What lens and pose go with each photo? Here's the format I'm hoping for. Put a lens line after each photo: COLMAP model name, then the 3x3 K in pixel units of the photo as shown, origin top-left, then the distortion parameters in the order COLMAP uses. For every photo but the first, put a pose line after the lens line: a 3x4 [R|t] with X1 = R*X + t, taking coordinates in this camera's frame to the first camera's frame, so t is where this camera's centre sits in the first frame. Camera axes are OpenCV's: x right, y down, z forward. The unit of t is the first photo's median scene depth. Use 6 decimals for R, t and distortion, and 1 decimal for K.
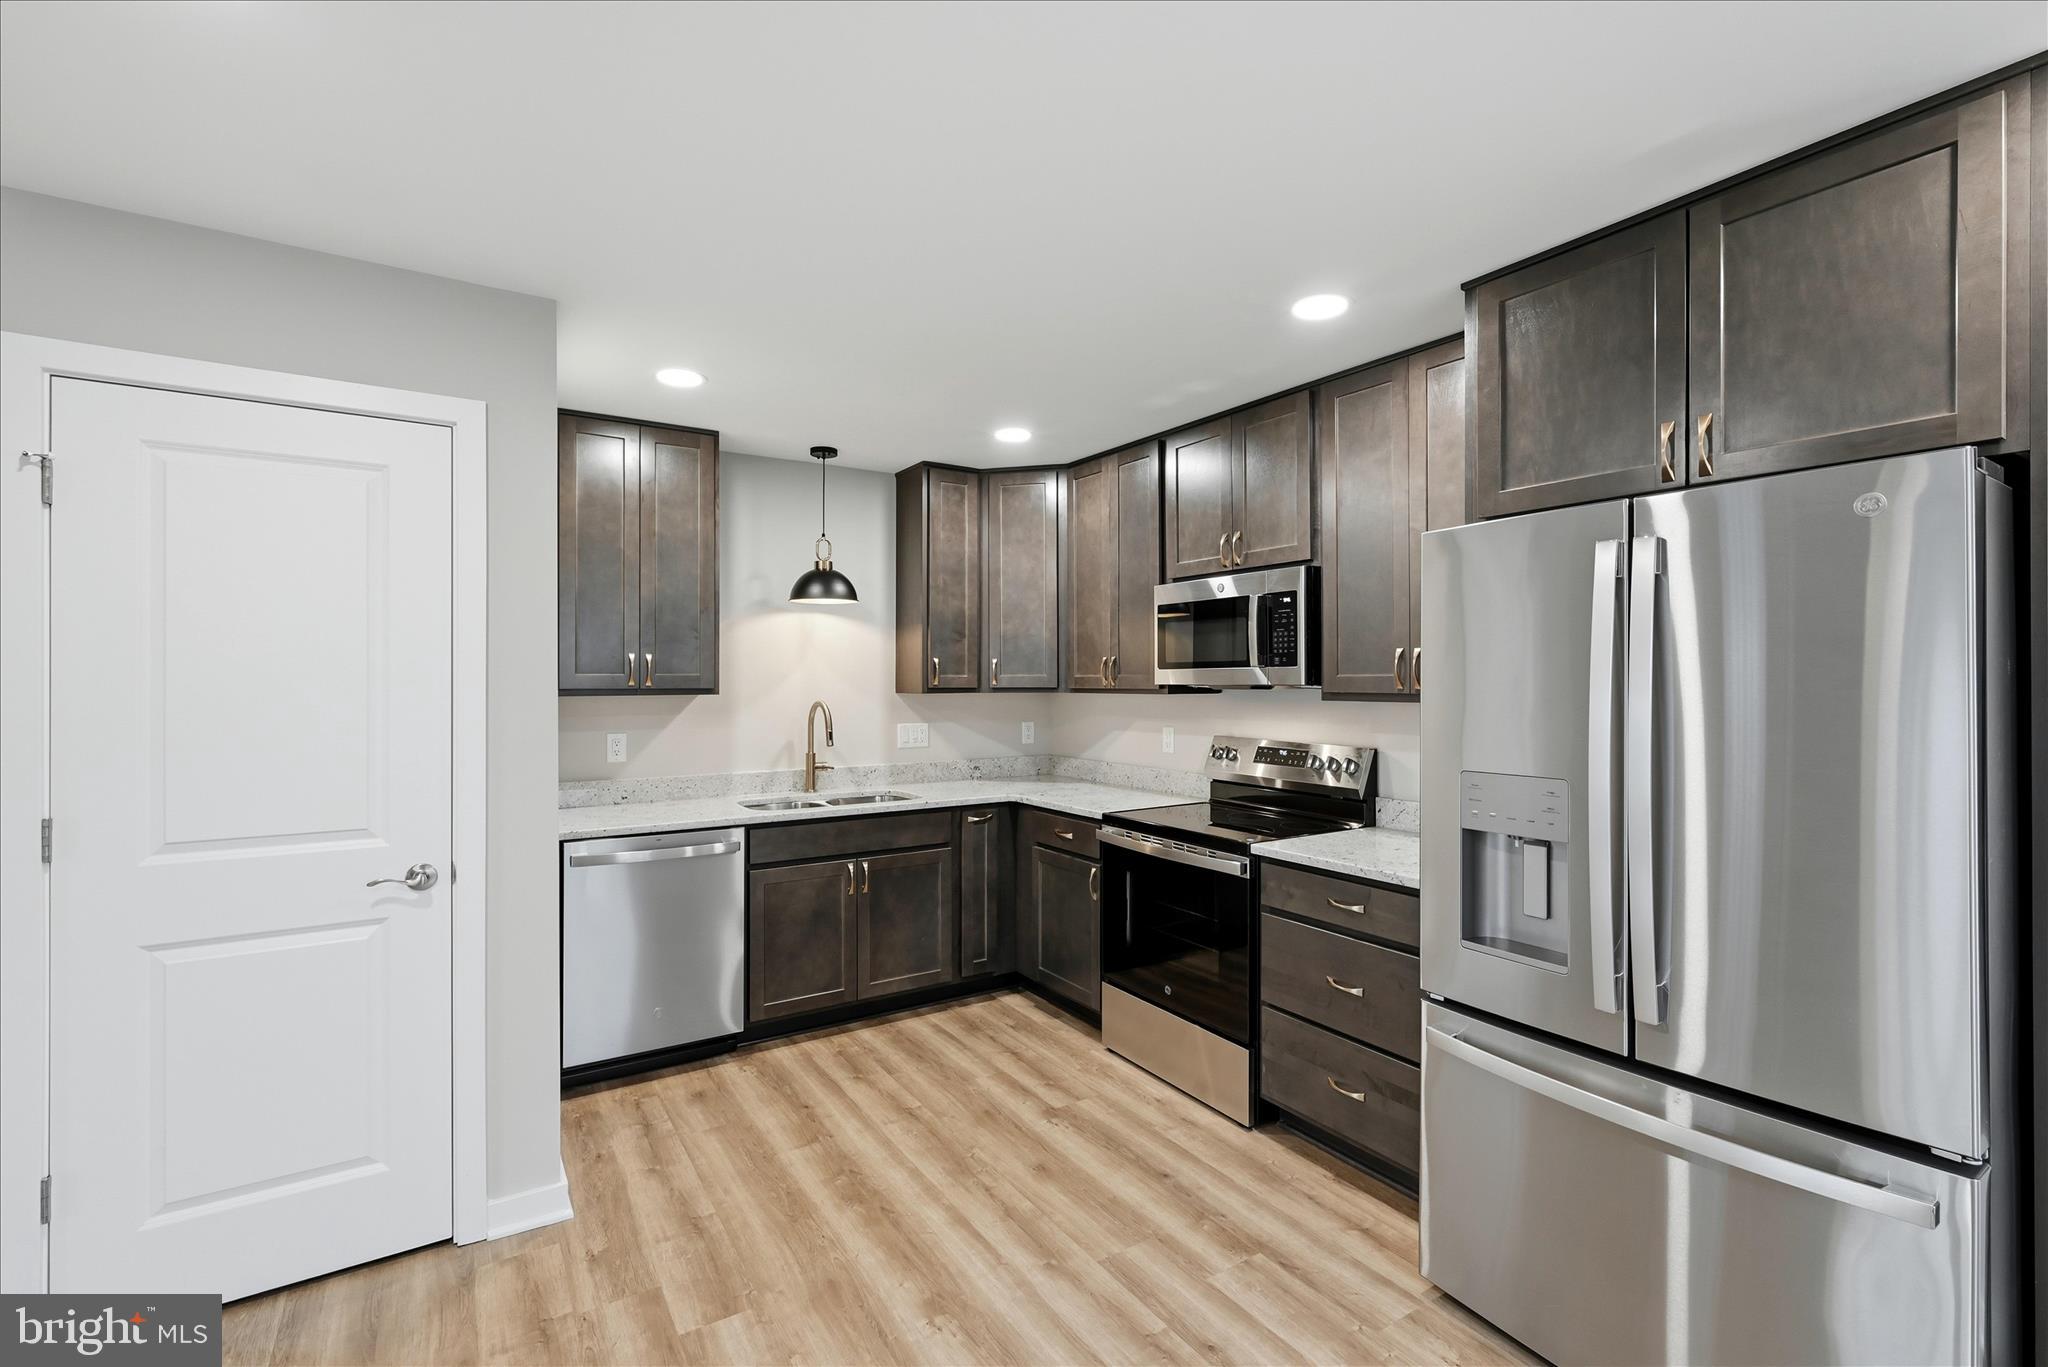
lens RADIAL K [[880.8, 0, 1008.1], [0, 880.8, 679.1], [0, 0, 1]] dist [-0.008072, -0.000069]
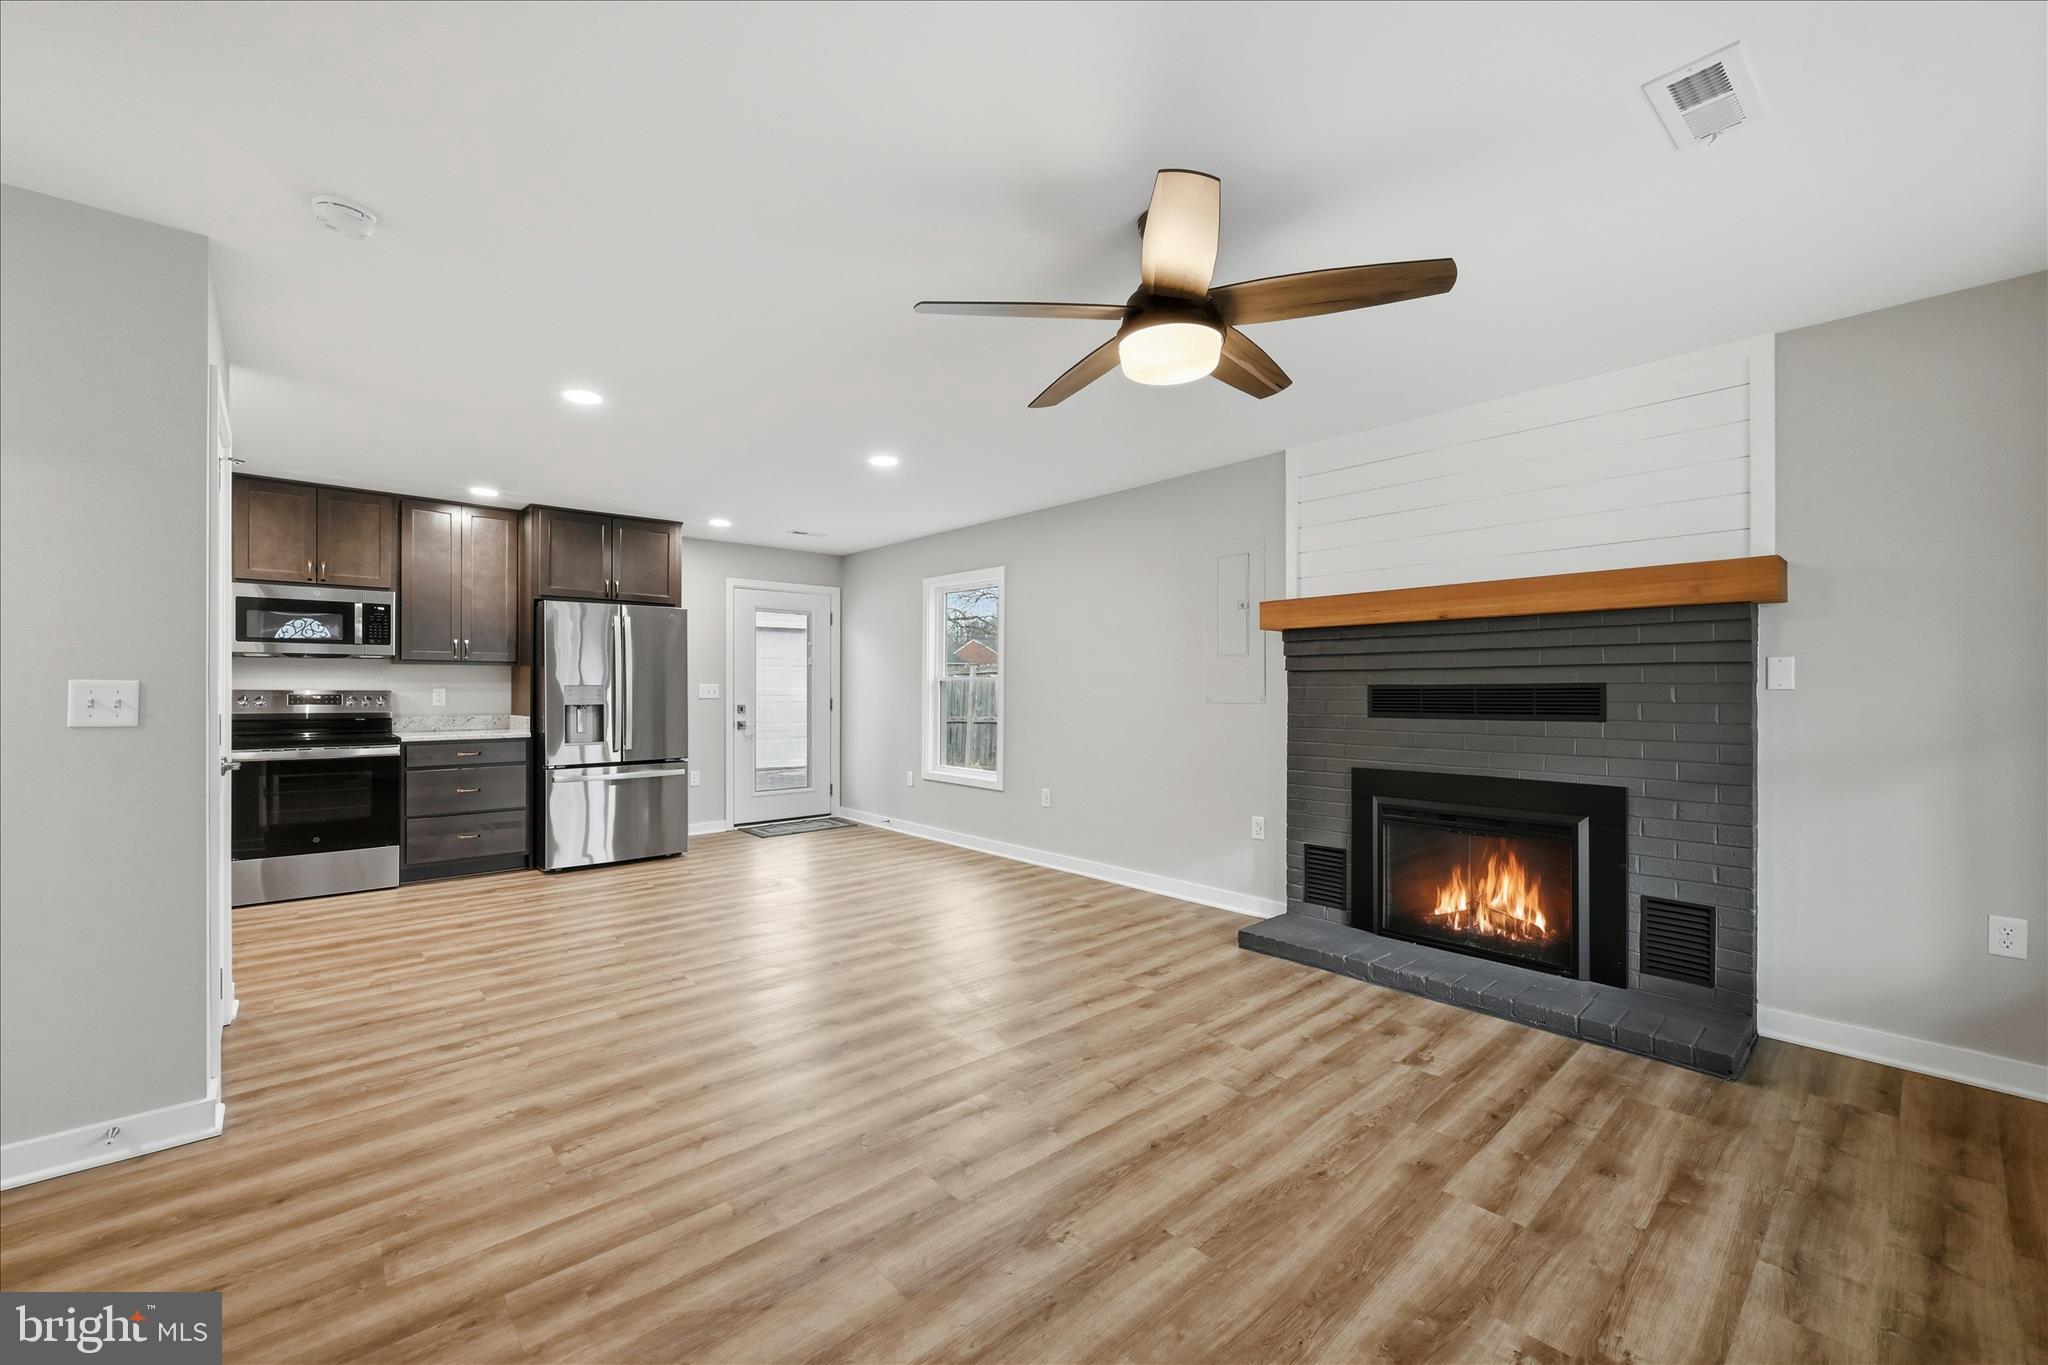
lens RADIAL K [[811.1, 0, 1032.0], [0, 811.1, 679.7], [0, 0, 1]] dist [-0.001401, -0.000325]
pose [[-0.180141, 0.007354, 0.983613, -1.179836], [-0.005067, 0.999952, -0.008404, 0.048698], [-0.983628, -0.006498, -0.180095, -0.023079]]
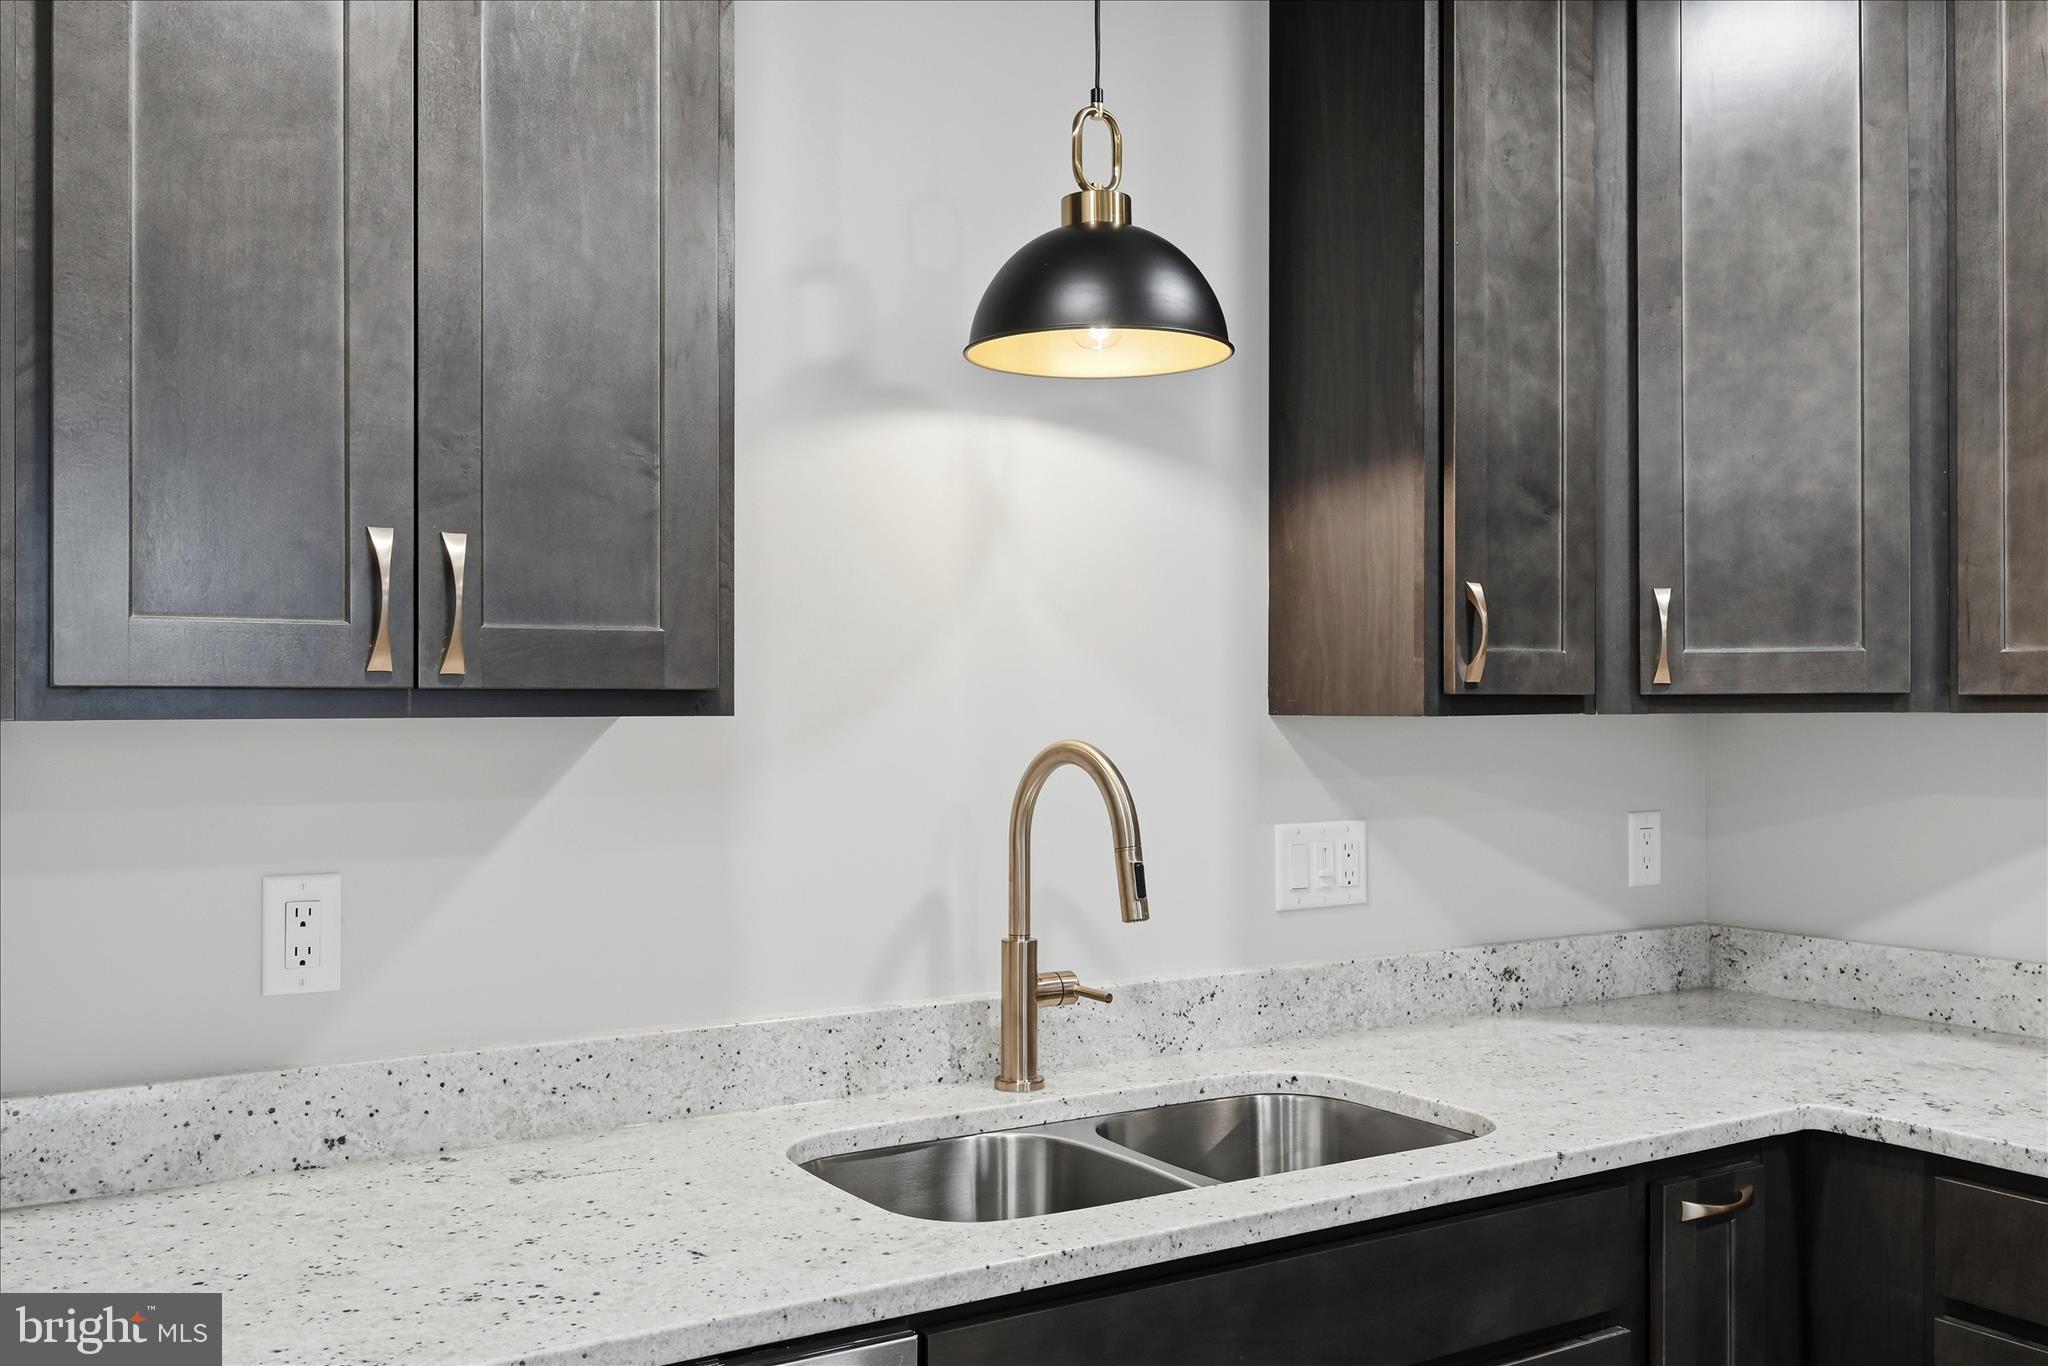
lens RADIAL K [[1812.9, 0, 994.1], [0, 1812.9, 709.7], [0, 0, 1]] dist [0.003405, -0.008869]
pose [[0.999822, -0.000485, -0.018847, -0.222992], [0.000570, 0.999990, 0.004521, 0.012495], [0.018844, -0.004531, 0.999812, 0.457964]]
